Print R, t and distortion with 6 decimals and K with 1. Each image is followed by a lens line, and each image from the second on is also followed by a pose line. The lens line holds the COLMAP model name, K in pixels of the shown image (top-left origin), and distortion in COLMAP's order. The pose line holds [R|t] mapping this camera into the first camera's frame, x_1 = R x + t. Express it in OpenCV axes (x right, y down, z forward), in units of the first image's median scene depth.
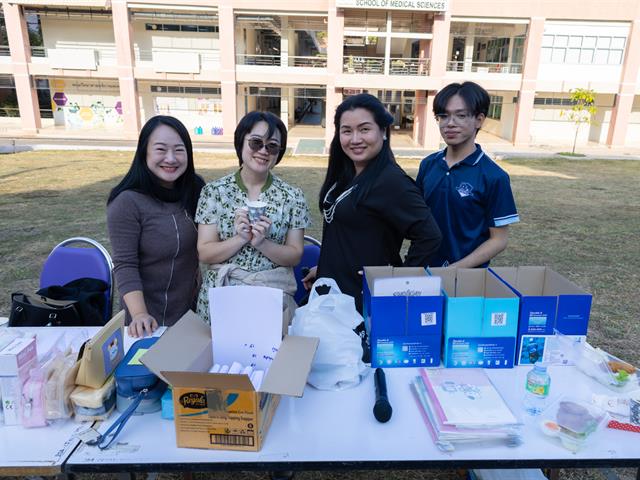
lens RADIAL K [[483.5, 0, 322.9], [0, 483.5, 241.8], [0, 0, 1]] dist [0.000377, 0.007704]
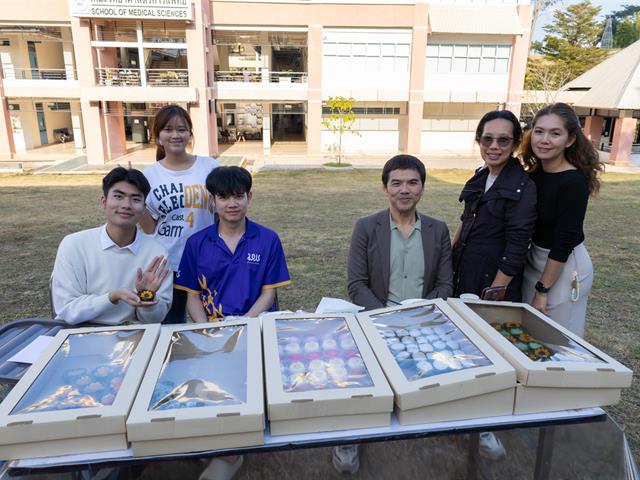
lens RADIAL K [[483.5, 0, 320.7], [0, 483.5, 238.1], [0, 0, 1]] dist [0.000377, 0.007704]
pose [[0.999045, -0.031303, 0.030490, 0.436261], [0.032362, 0.998867, -0.034885, -0.003676], [-0.029364, 0.035839, 0.998926, 0.050969]]
